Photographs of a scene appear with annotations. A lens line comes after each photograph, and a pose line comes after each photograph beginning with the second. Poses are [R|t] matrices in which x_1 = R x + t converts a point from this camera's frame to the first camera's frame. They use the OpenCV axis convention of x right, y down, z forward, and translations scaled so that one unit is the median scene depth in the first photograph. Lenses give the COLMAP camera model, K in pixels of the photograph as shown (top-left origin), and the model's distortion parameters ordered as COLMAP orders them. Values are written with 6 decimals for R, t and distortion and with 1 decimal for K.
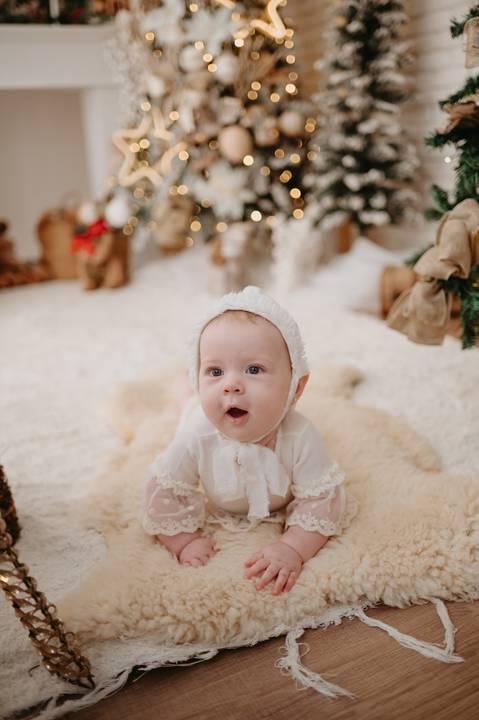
lens RADIAL K [[718.4, 0, 216.4], [0, 718.4, 336.2], [0, 0, 1]] dist [-0.053932, 0.000000]
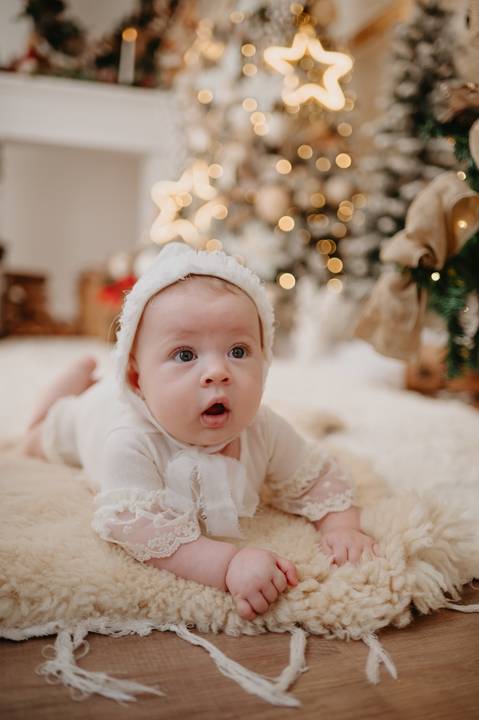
lens RADIAL K [[718.4, 0, 224.7], [0, 718.4, 351.3], [0, 0, 1]] dist [-0.053932, 0.000000]
pose [[0.984040, 0.122709, -0.128869, 0.110387], [-0.142961, 0.976392, -0.161926, 0.086297], [0.105957, 0.177764, 0.978352, 0.099372]]
